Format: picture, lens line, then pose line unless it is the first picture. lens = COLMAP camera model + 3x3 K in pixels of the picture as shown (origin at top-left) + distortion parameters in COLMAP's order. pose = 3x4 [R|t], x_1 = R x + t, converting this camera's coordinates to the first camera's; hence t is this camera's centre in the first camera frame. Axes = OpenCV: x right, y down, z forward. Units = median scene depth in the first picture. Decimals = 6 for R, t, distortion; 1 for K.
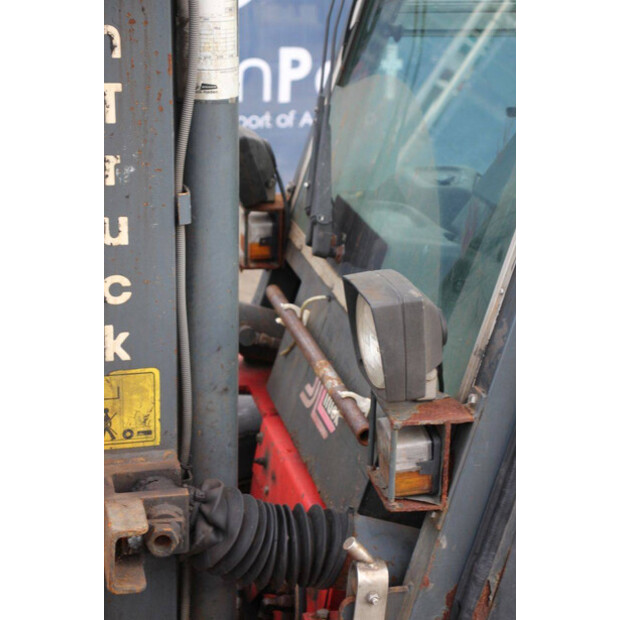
lens RADIAL K [[1453.5, 0, 310.0], [0, 1453.5, 310.0], [0, 0, 1]] dist [0.381045, 0.217770]
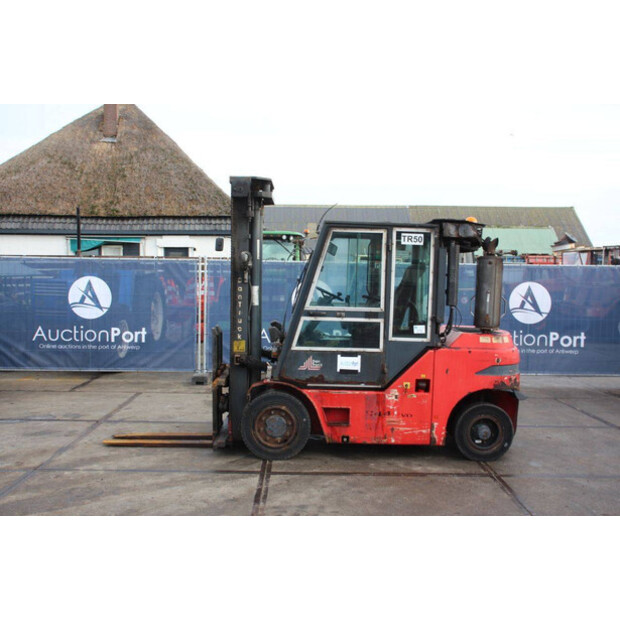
lens RADIAL K [[700.1, 0, 310.0], [0, 700.1, 310.0], [0, 0, 1]] dist [-0.025026, 0.008297]
pose [[0.979869, 0.018184, -0.198811, 0.264388], [-0.070058, 0.963832, -0.257138, 0.224942], [0.186945, 0.265890, 0.945703, -0.667395]]
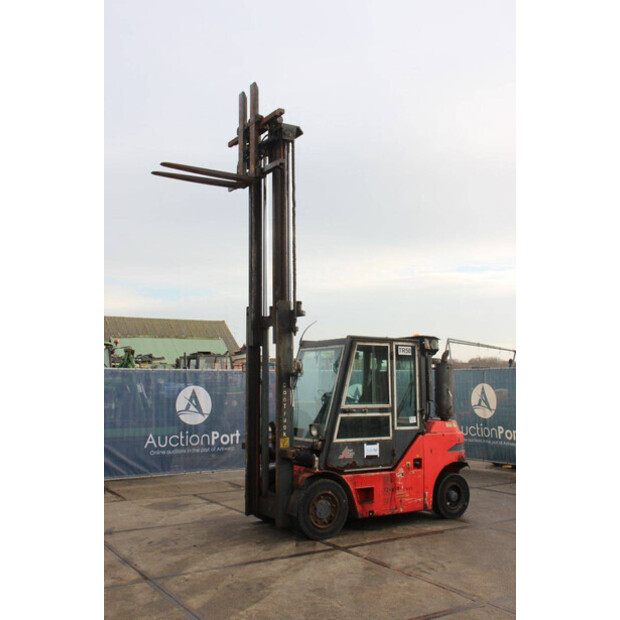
lens RADIAL K [[659.0, 0, 310.0], [0, 659.0, 310.0], [0, 0, 1]] dist [-0.032978, 0.016051]
pose [[0.943365, 0.023441, 0.330927, -0.368470], [0.115377, 0.912054, -0.393505, 0.257006], [-0.311048, 0.409401, 0.857695, -0.759396]]
